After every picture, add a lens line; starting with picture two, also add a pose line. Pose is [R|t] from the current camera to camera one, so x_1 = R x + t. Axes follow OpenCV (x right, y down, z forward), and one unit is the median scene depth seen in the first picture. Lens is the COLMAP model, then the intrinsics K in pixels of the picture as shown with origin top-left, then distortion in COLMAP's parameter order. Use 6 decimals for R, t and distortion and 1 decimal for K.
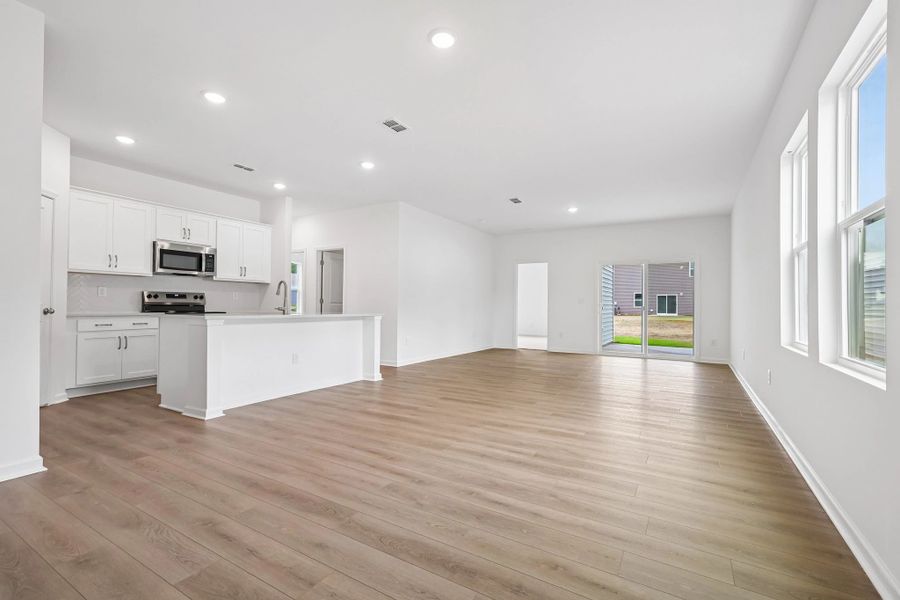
lens RADIAL K [[400.8, 0, 444.2], [0, 400.8, 303.0], [0, 0, 1]] dist [0.000474, 0.000068]
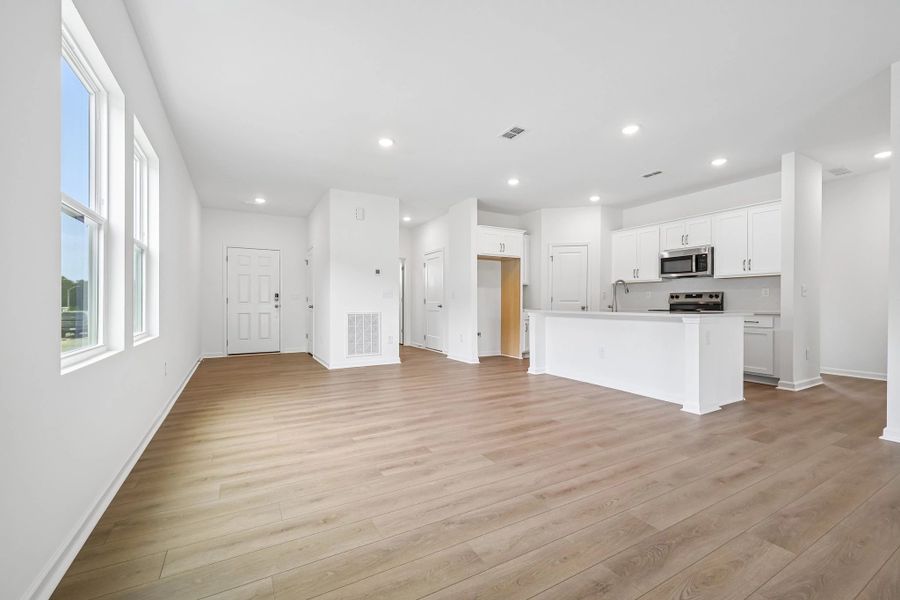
lens RADIAL K [[371.9, 0, 449.5], [0, 371.9, 301.9], [0, 0, 1]] dist [-0.001366, -0.000014]
pose [[-0.478132, -0.010578, -0.878224, 0.539338], [0.001135, 0.999919, -0.012662, 0.011262], [0.878287, -0.007051, -0.478081, 0.866296]]
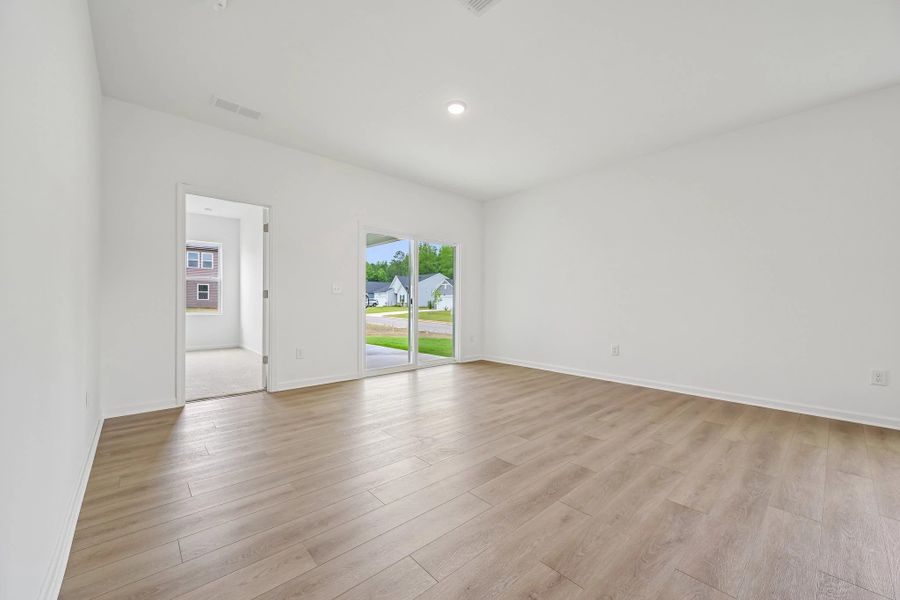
lens RADIAL K [[350.6, 0, 446.0], [0, 350.6, 302.5], [0, 0, 1]] dist [0.000461, -0.000305]
pose [[0.286656, -0.009022, 0.957991, -0.131337], [-0.012251, 0.999839, 0.013082, 0.006610], [-0.957955, -0.015486, 0.286500, 1.047690]]
